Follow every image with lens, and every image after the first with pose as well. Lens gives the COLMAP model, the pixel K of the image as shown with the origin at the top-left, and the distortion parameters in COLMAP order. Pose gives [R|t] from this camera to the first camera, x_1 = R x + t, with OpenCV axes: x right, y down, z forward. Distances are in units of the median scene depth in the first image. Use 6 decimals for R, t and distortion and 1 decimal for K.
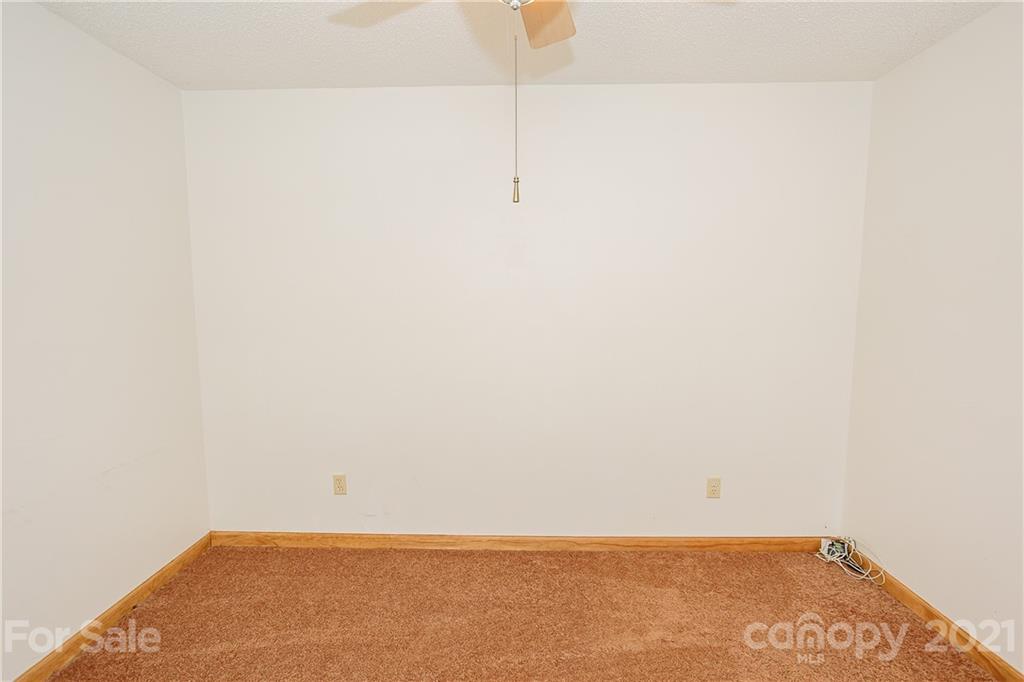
lens RADIAL K [[506.9, 0, 510.1], [0, 506.9, 344.3], [0, 0, 1]] dist [-0.055905, 0.042490]
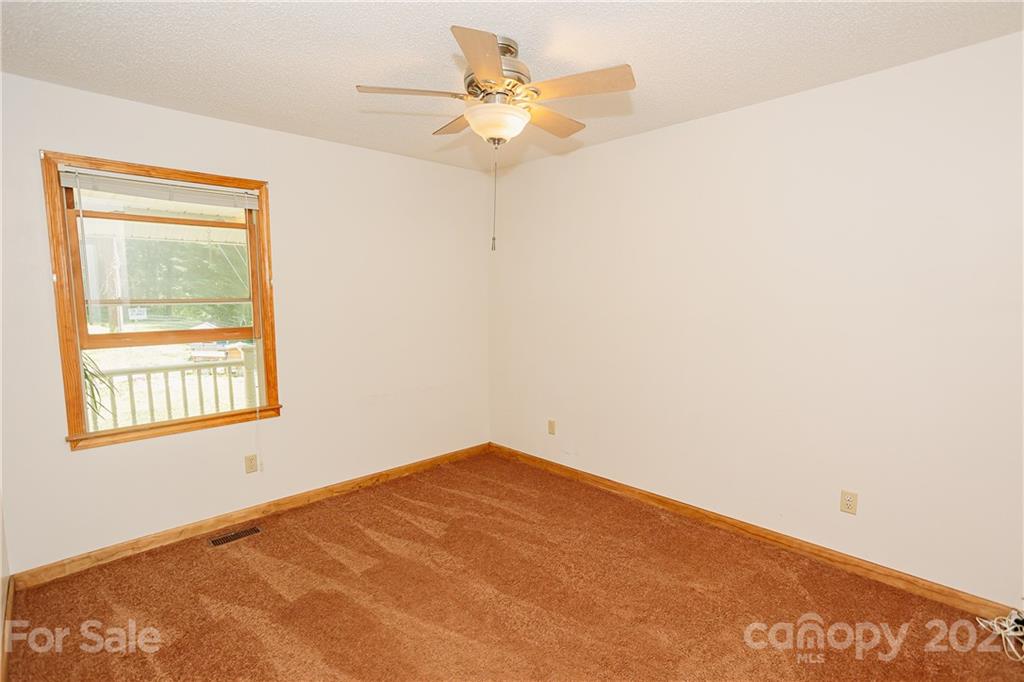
lens RADIAL K [[506.9, 0, 510.1], [0, 506.9, 344.3], [0, 0, 1]] dist [-0.055905, 0.042490]
pose [[0.703739, 0.070604, -0.706942, 0.601346], [-0.073358, 0.996952, 0.026542, 0.010059], [0.706661, 0.033181, 0.706773, -0.131296]]
